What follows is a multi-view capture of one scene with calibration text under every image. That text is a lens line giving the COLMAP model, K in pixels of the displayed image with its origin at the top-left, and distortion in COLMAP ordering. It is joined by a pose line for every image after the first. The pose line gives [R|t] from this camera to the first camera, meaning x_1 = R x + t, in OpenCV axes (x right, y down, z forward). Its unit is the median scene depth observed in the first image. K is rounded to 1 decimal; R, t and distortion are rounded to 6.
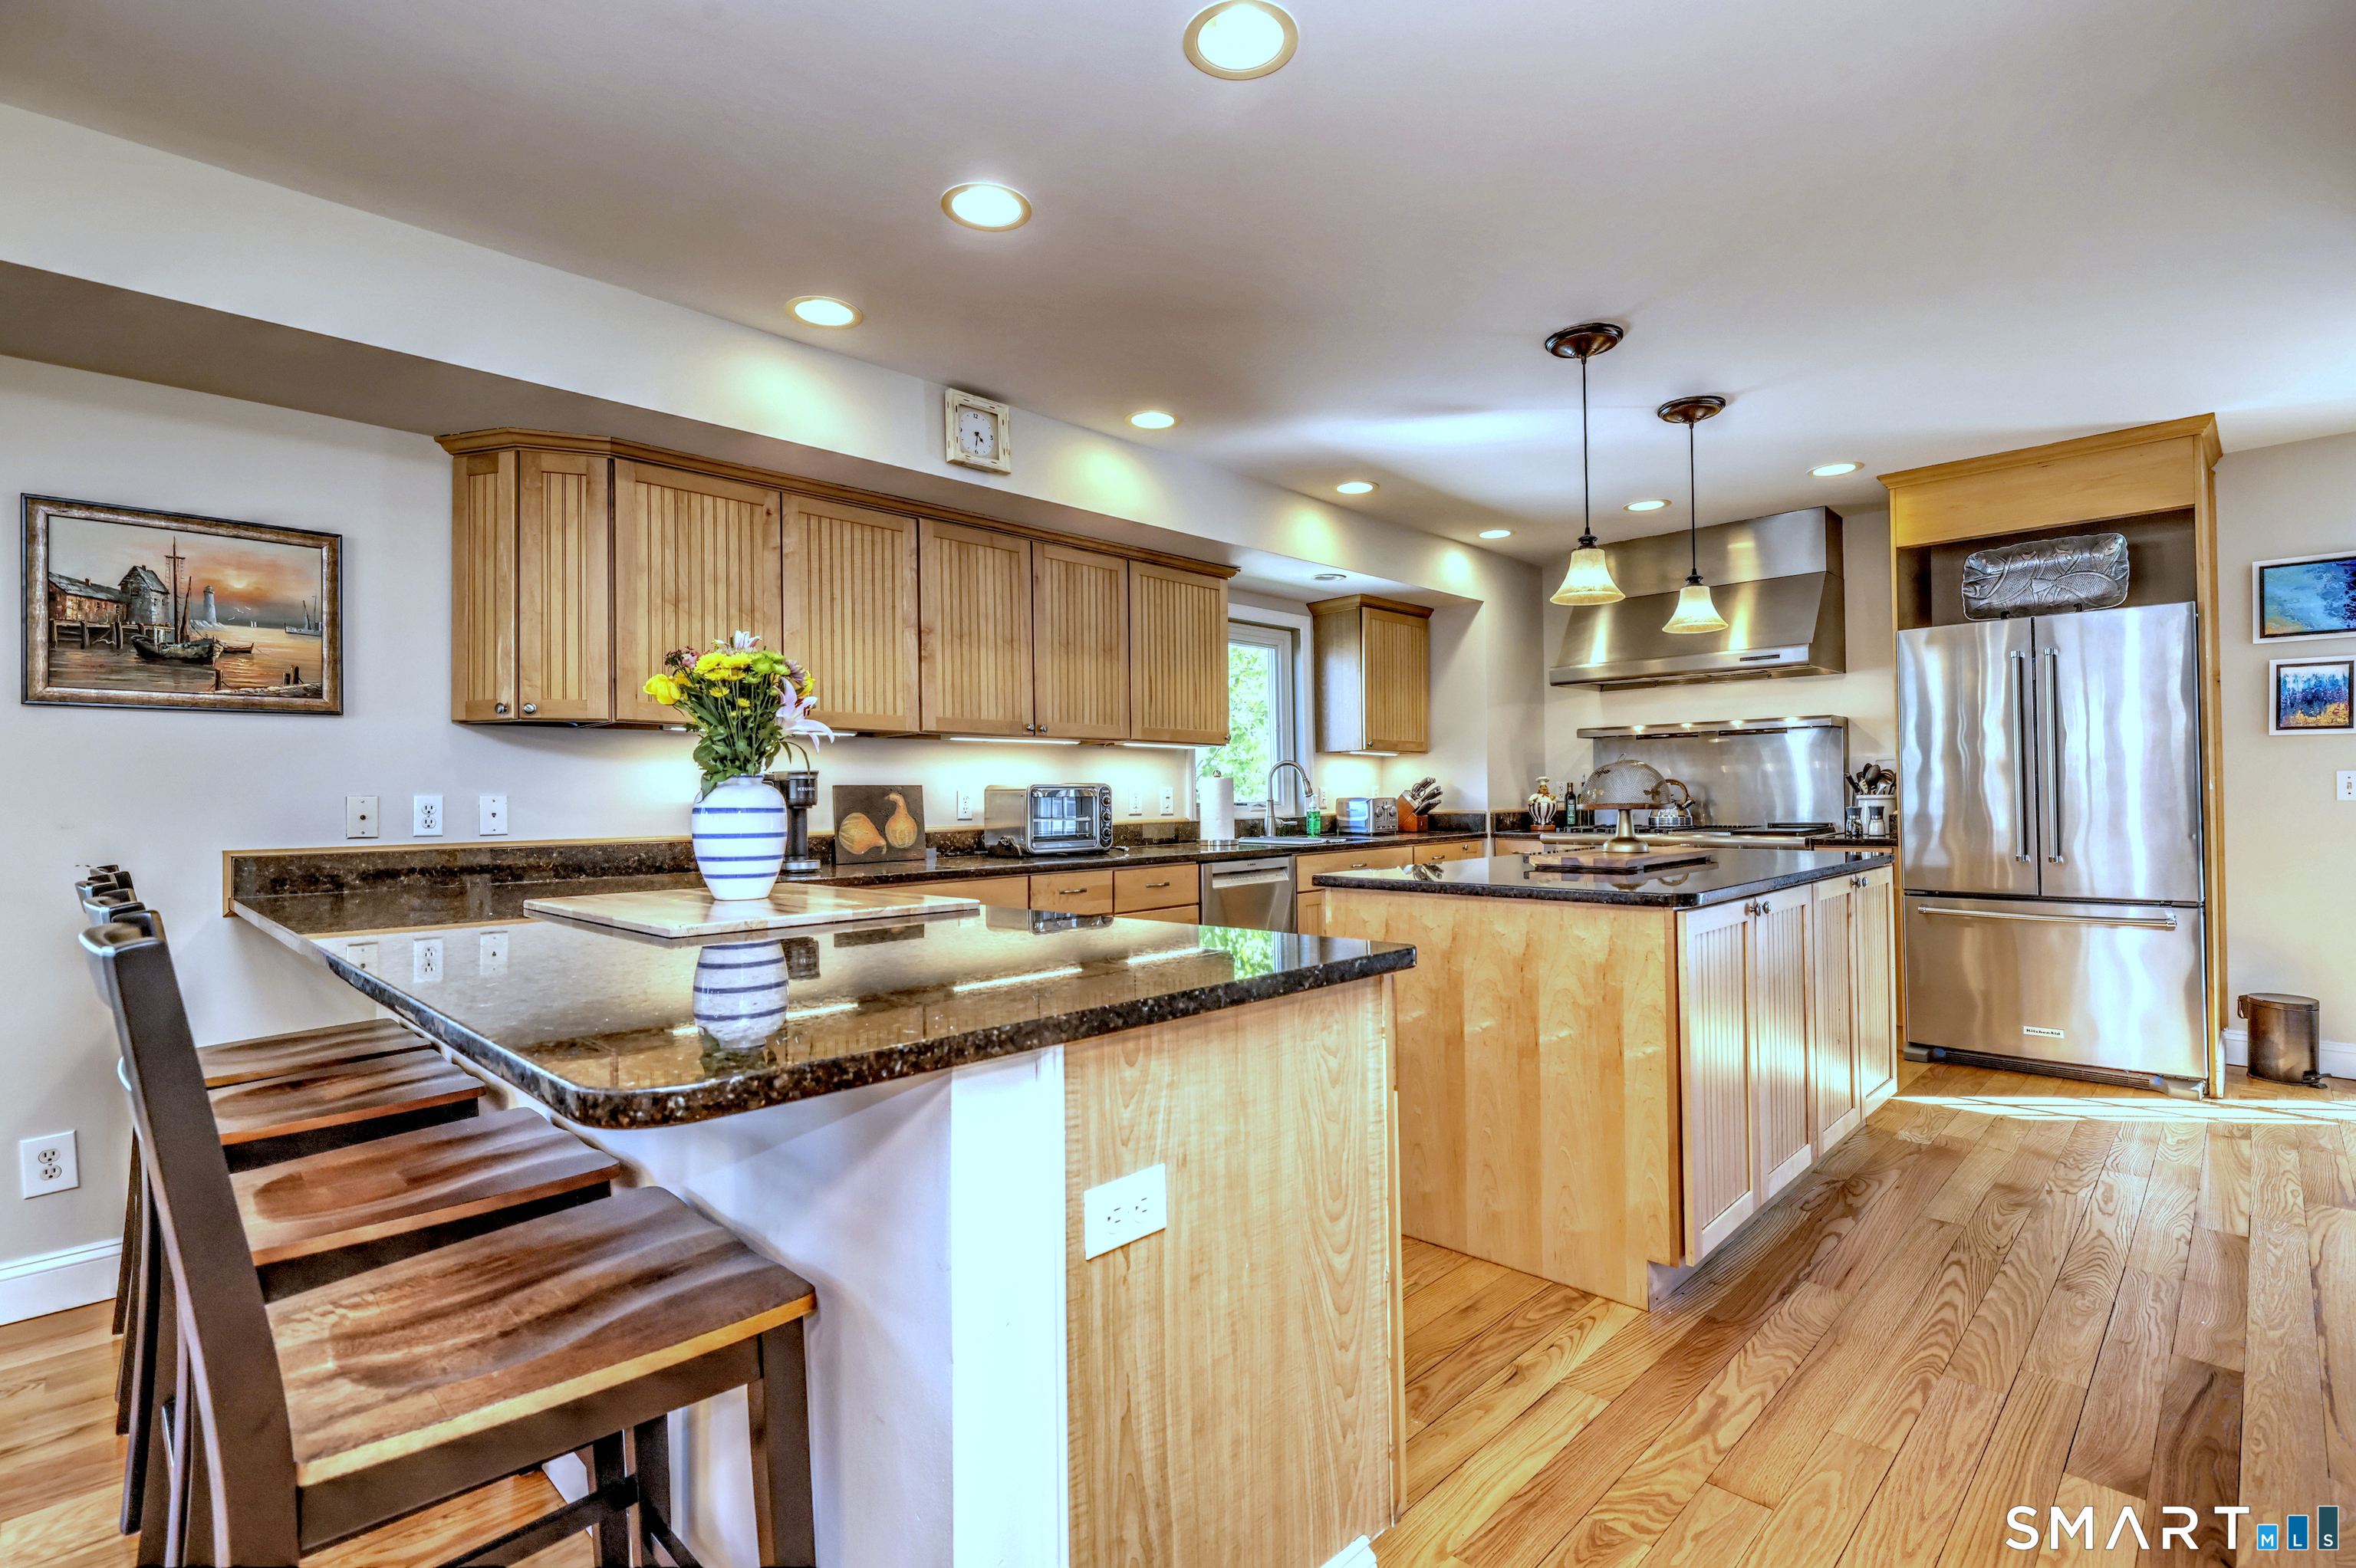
lens RADIAL K [[1097.6, 0, 1178.0], [0, 1097.6, 784.0], [0, 0, 1]] dist [0.002029, -0.000390]
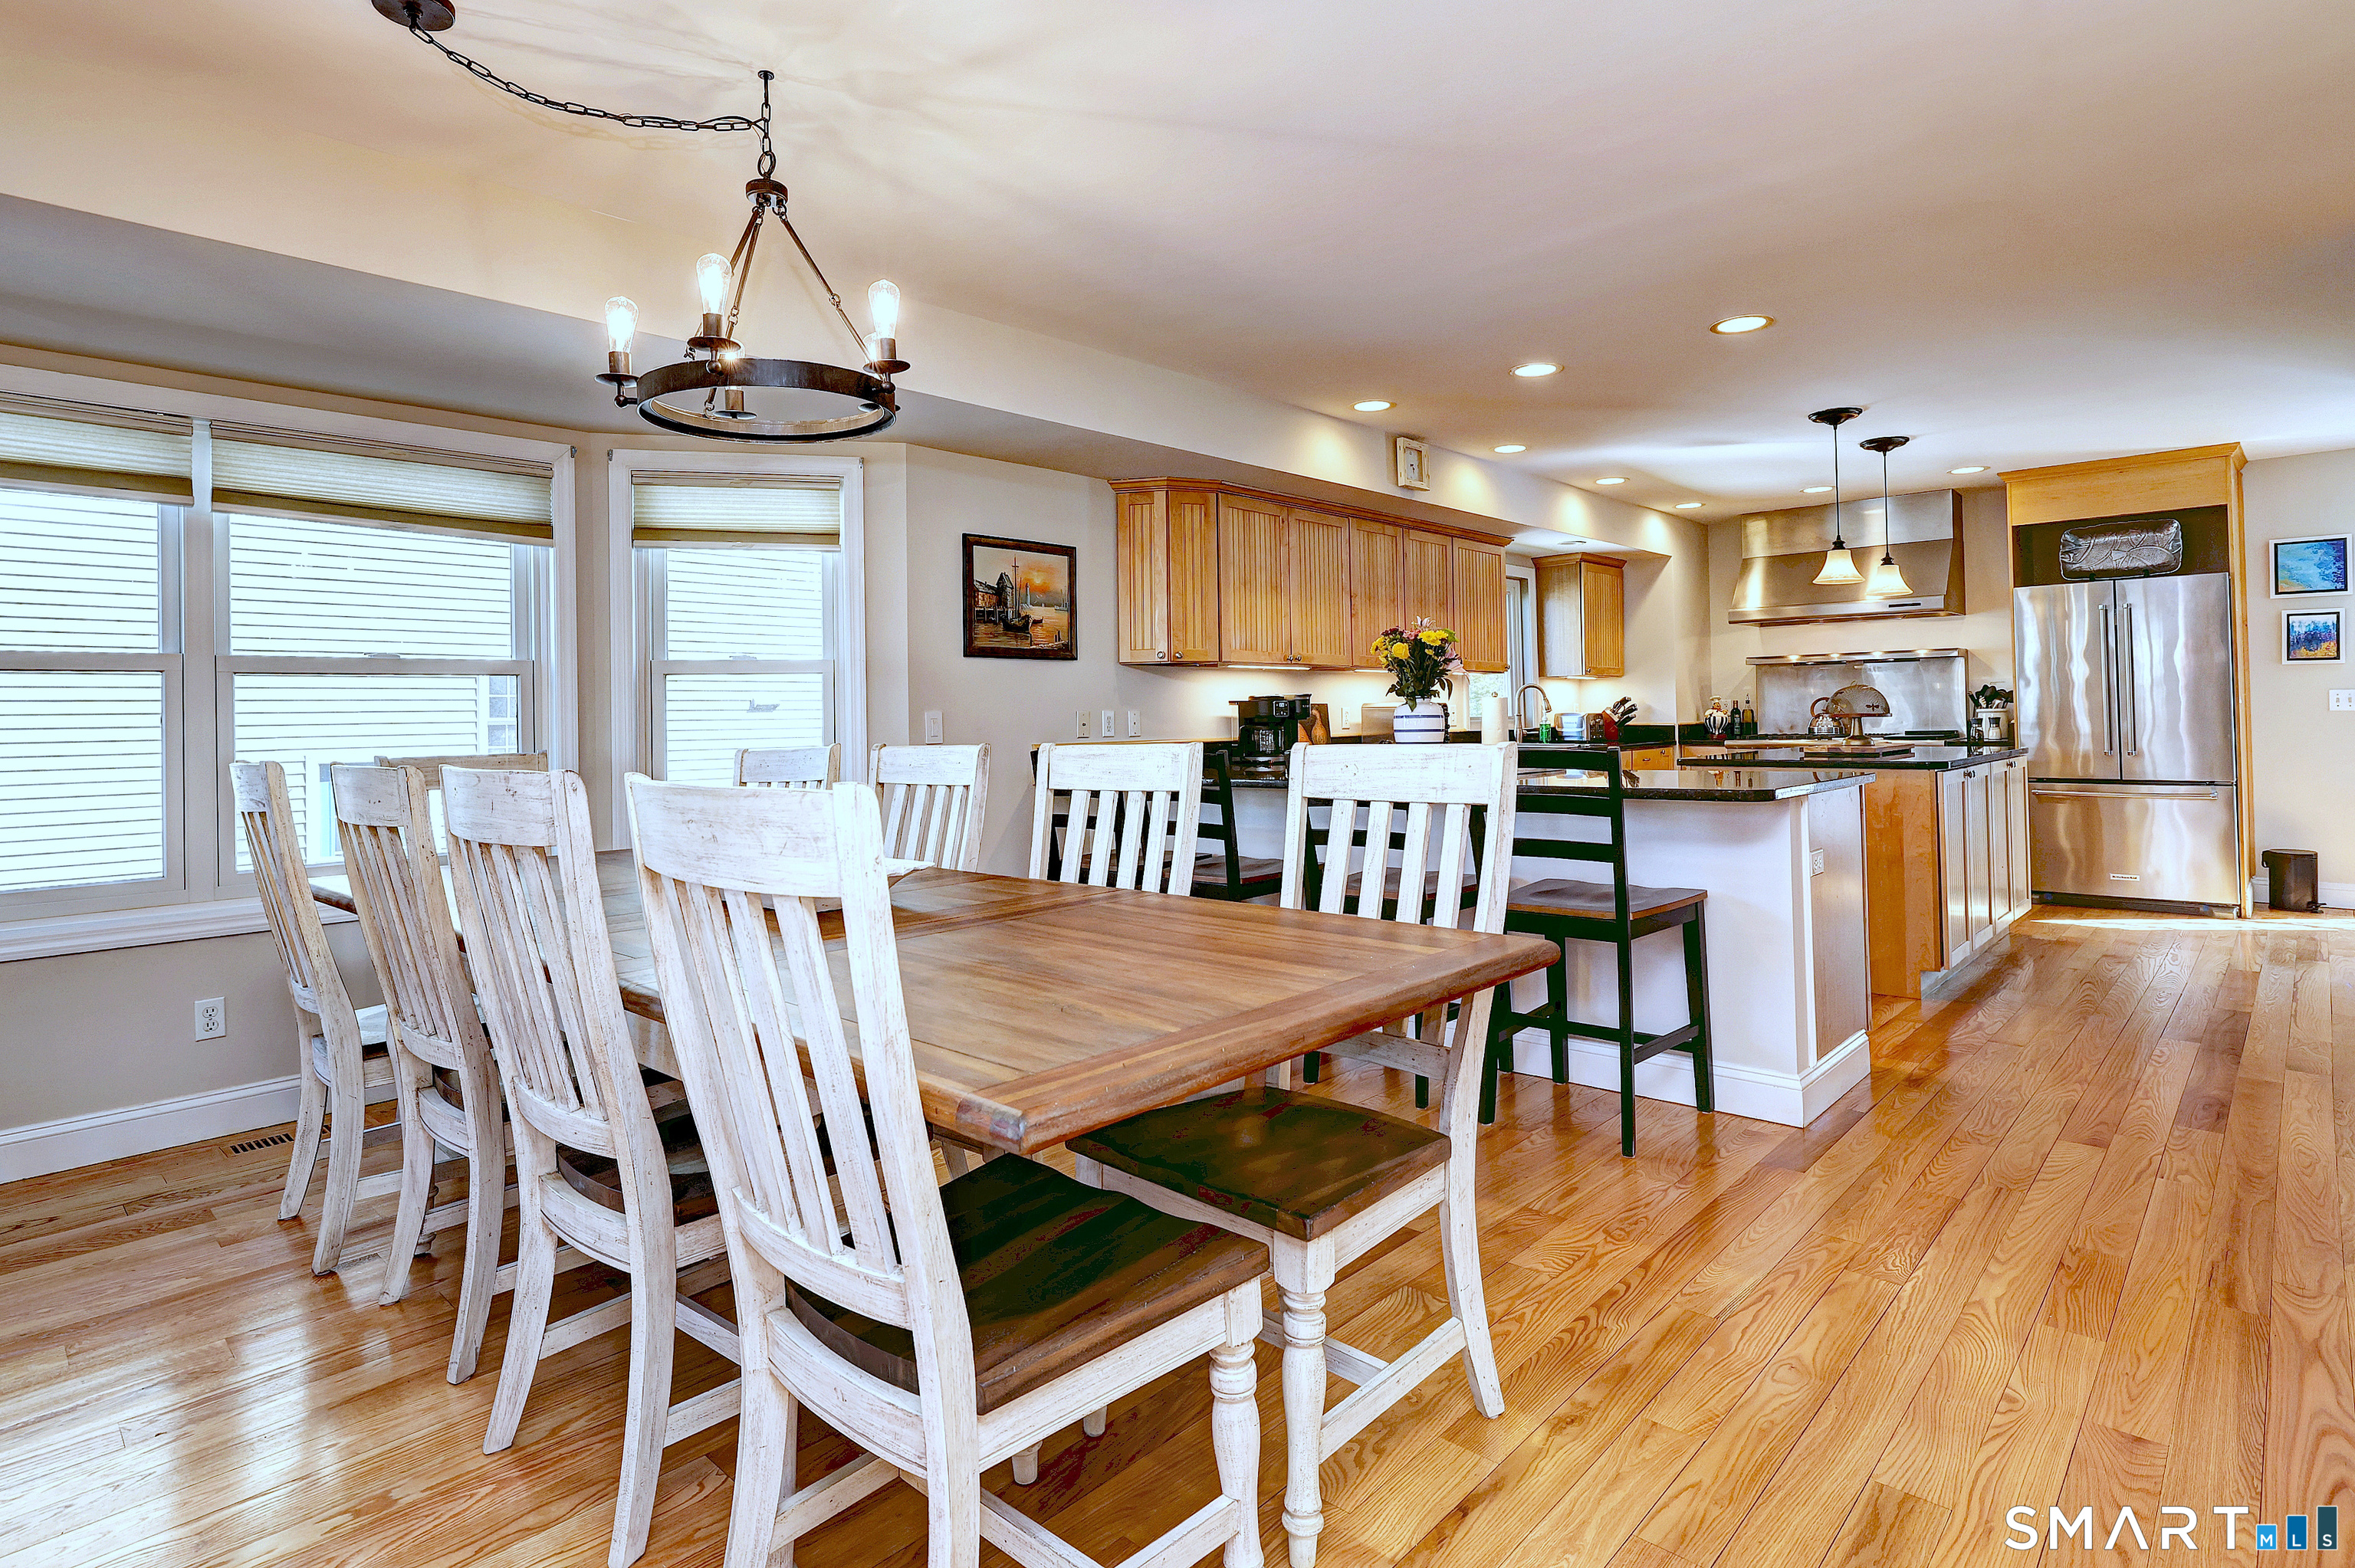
lens RADIAL K [[1212.9, 0, 1150.1], [0, 1212.9, 697.1], [0, 0, 1]] dist [0.000518, -0.000021]
pose [[0.999916, -0.003439, 0.012485, -0.469427], [0.003509, 0.999978, -0.005592, 0.000698], [-0.012466, 0.005635, 0.999906, -0.528477]]
